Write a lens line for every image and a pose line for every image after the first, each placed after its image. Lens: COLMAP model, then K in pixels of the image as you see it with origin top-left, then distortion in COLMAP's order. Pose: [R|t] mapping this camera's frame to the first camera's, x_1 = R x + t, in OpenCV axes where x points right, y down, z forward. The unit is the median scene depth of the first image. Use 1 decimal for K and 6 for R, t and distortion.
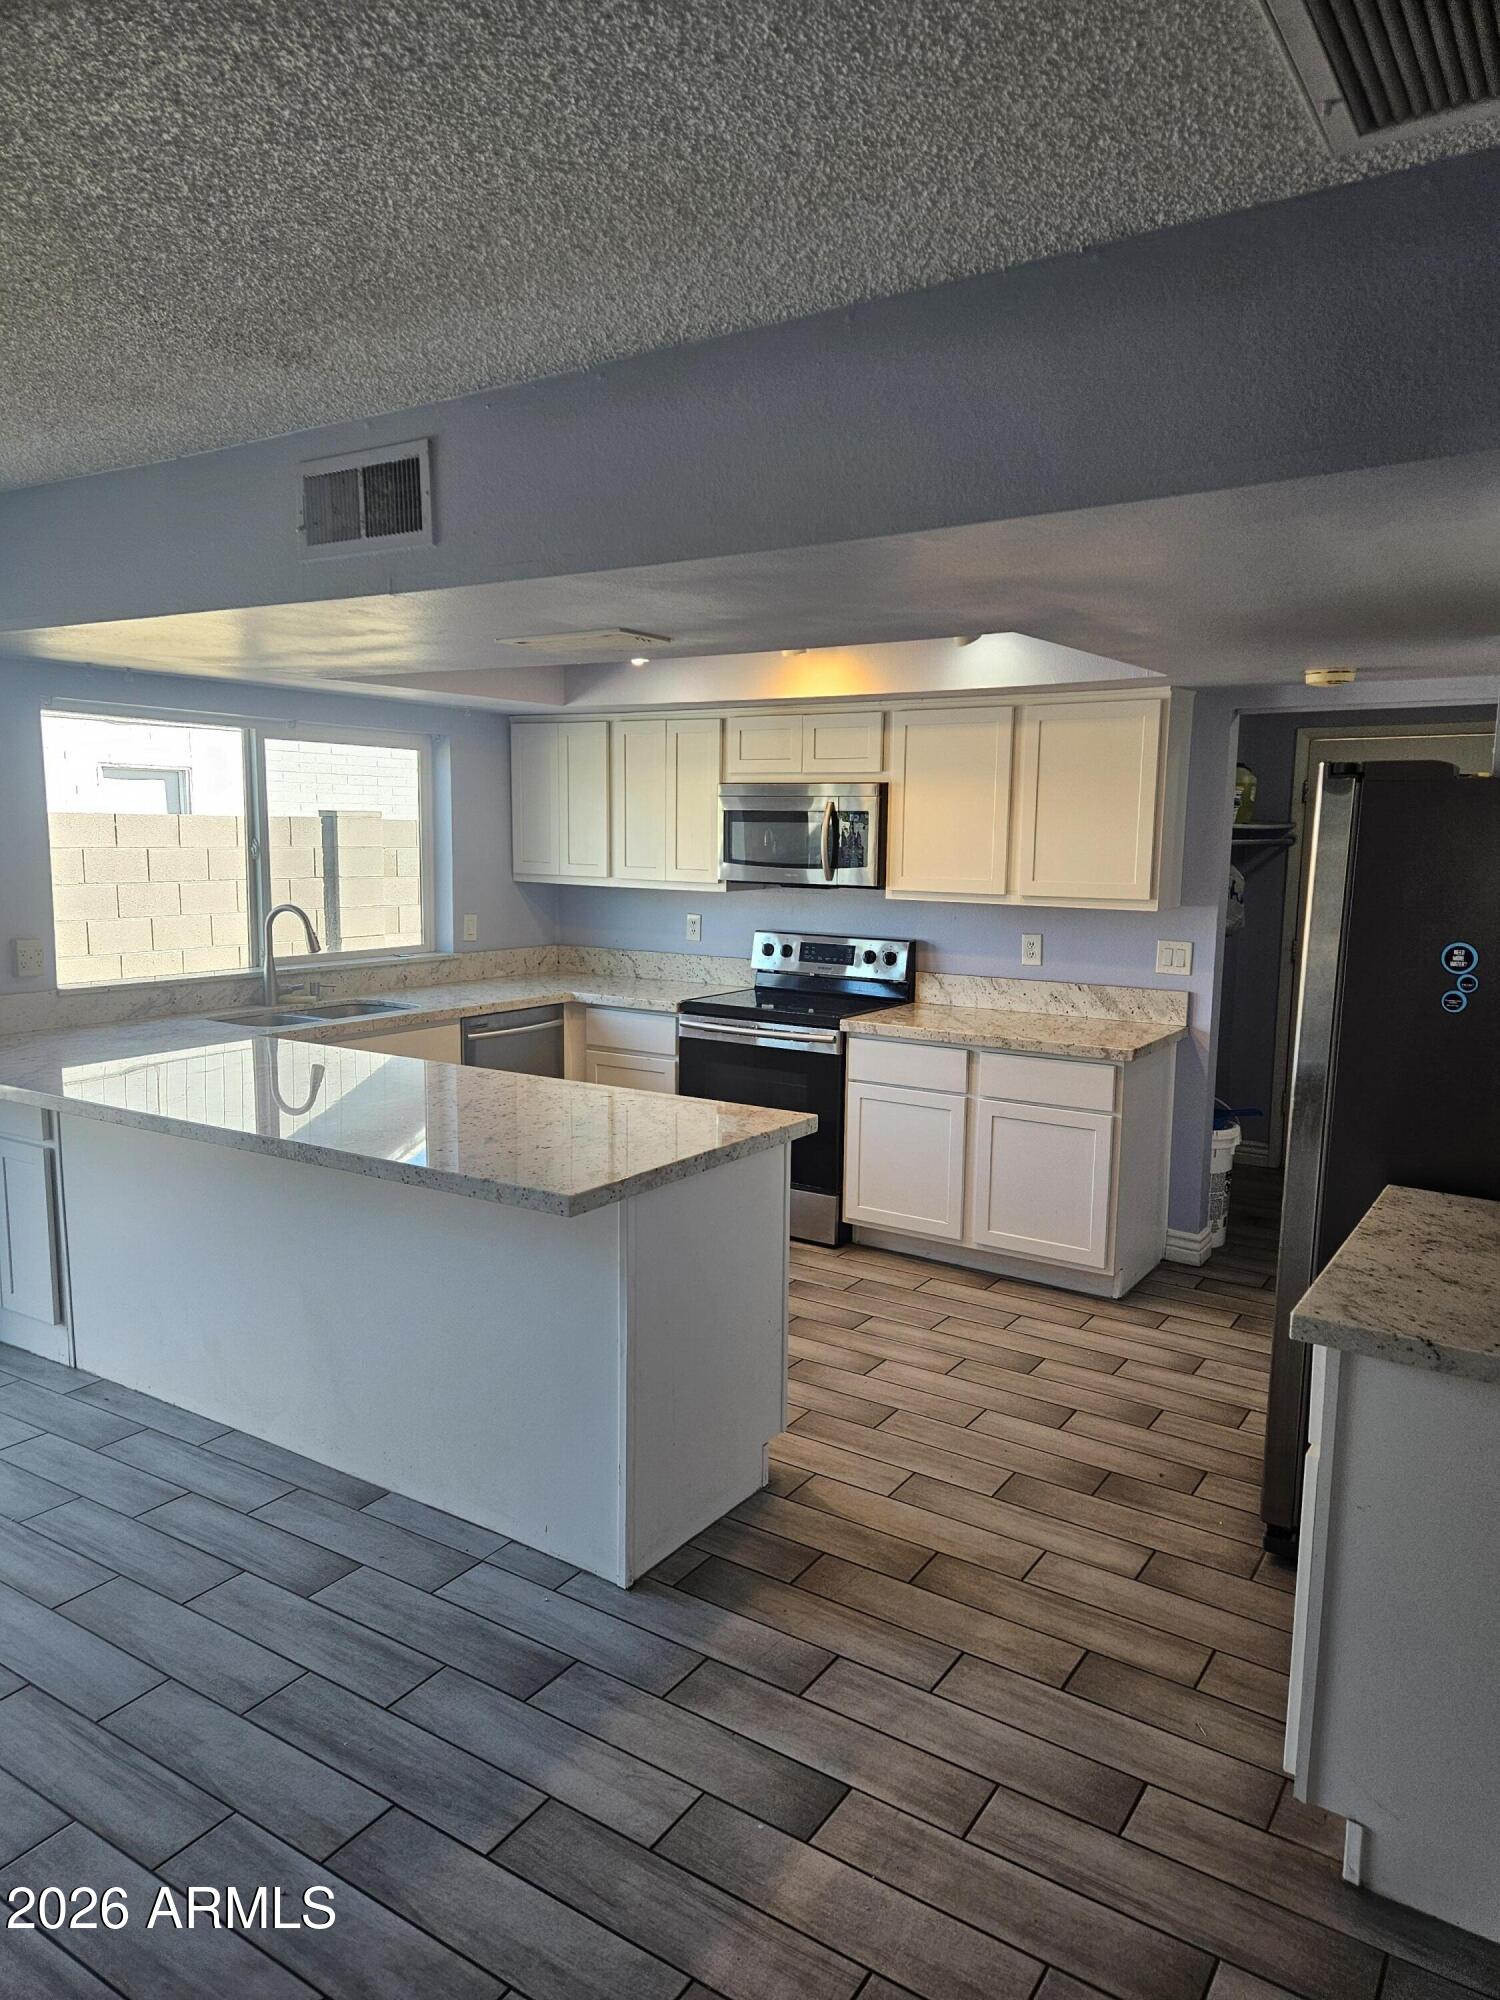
lens RADIAL K [[1363.3, 0, 750.0], [0, 1363.3, 1000.0], [0, 0, 1]] dist [0.100236, -0.089016]
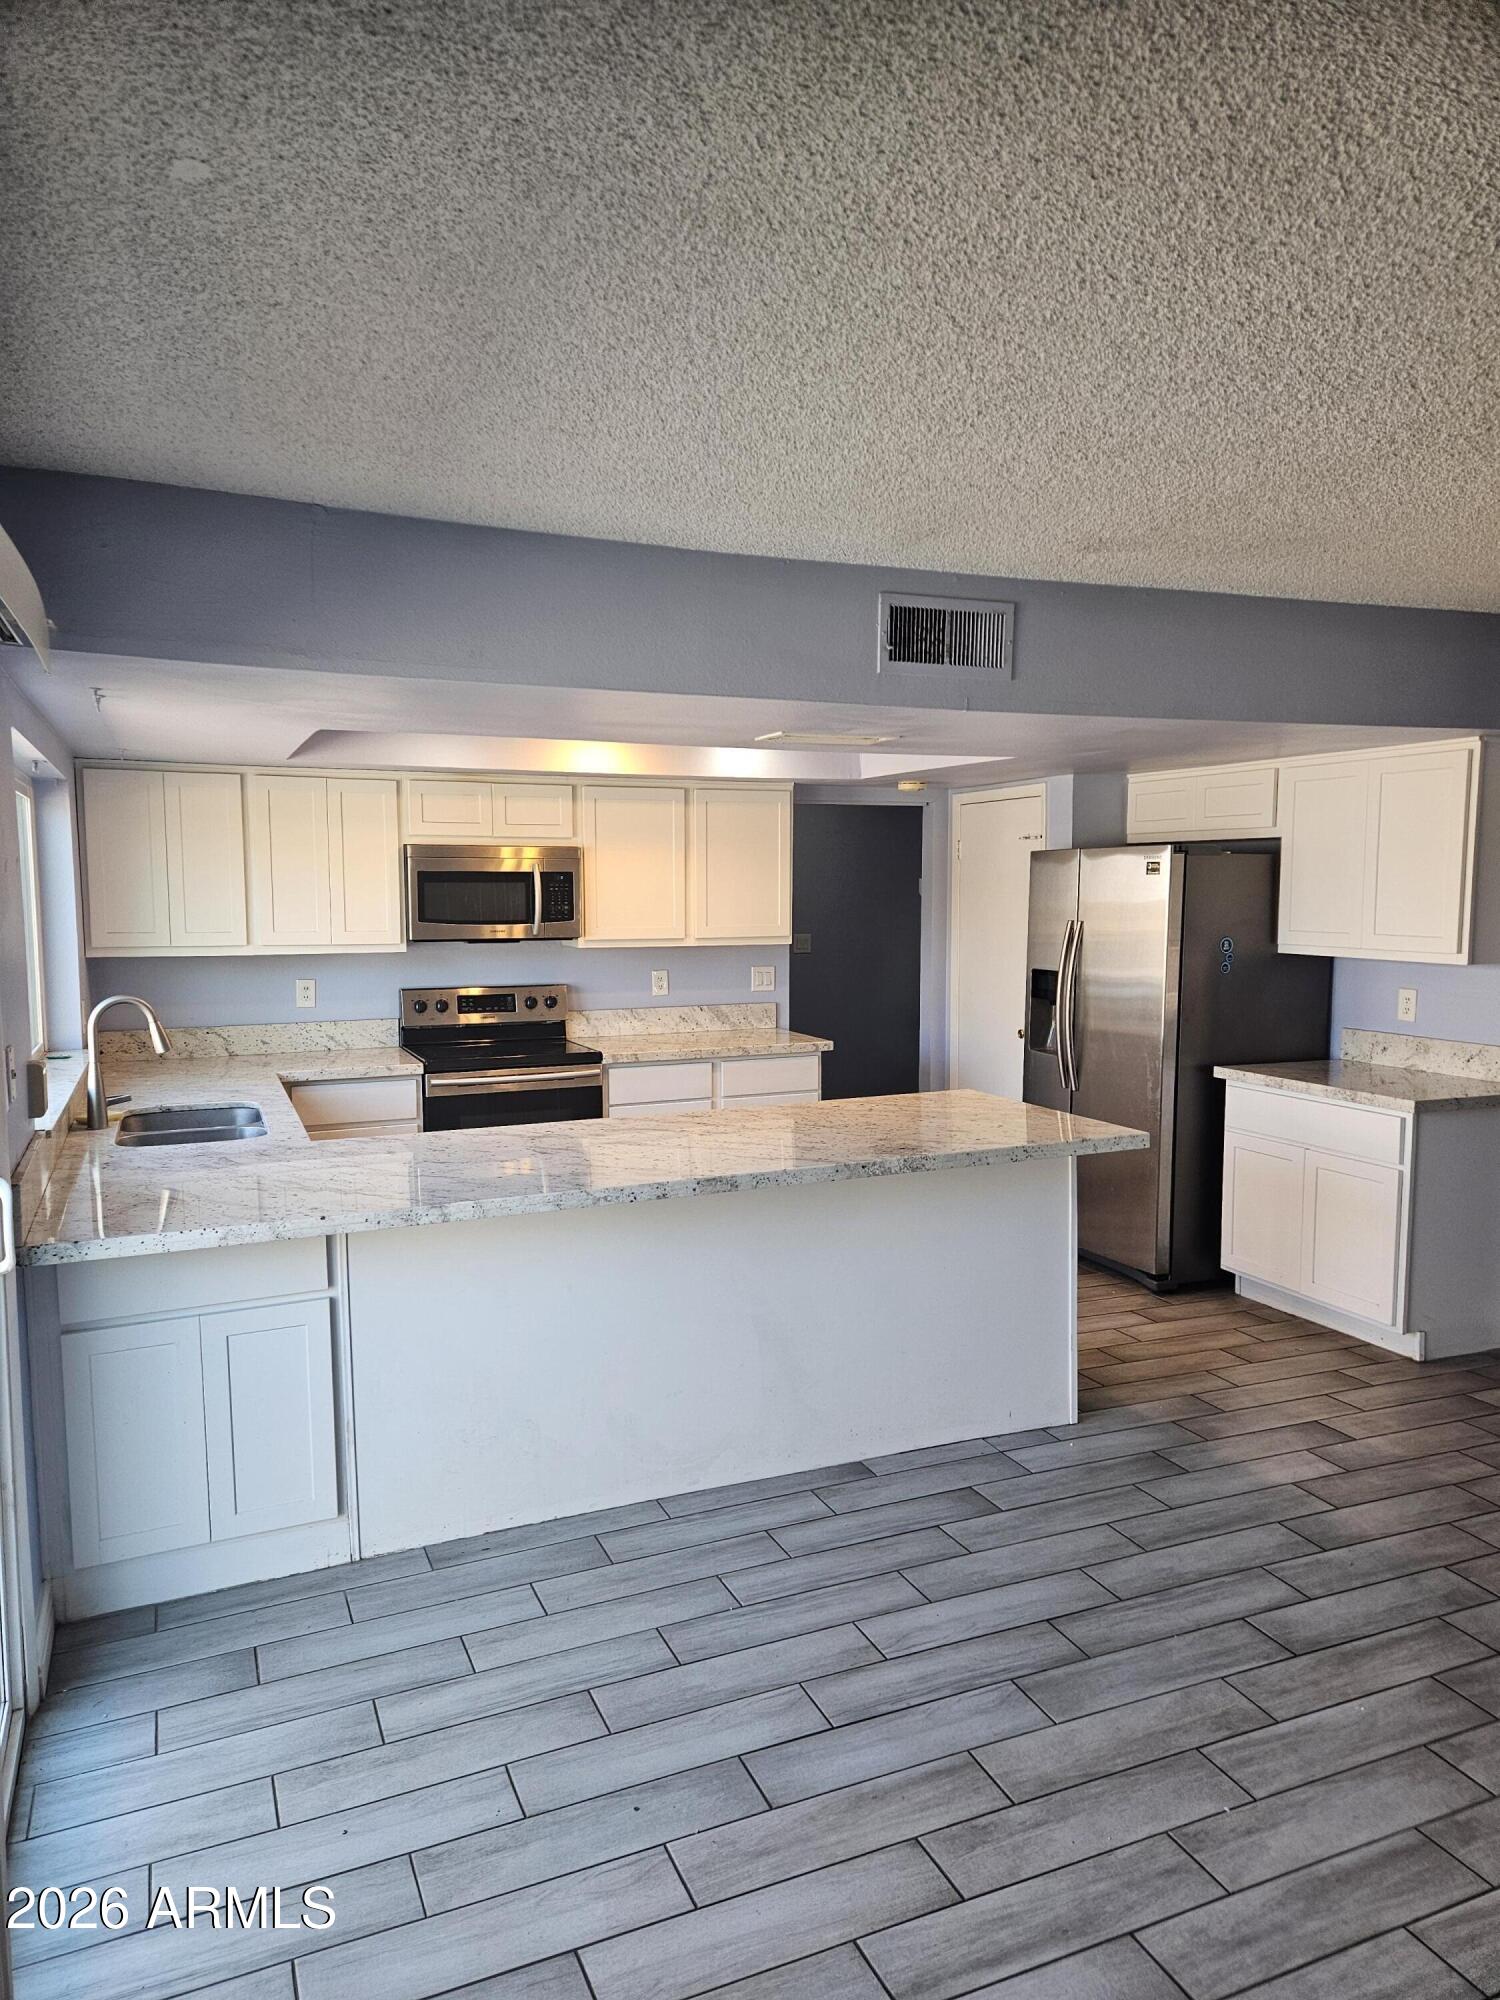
lens RADIAL K [[1363.3, 0, 750.0], [0, 1363.3, 1000.0], [0, 0, 1]] dist [0.100236, -0.089016]
pose [[0.544315, -0.084917, 0.834572, -1.232630], [0.117616, 0.992762, 0.024302, -0.065840], [-0.830594, 0.084931, 0.550363, 0.409106]]
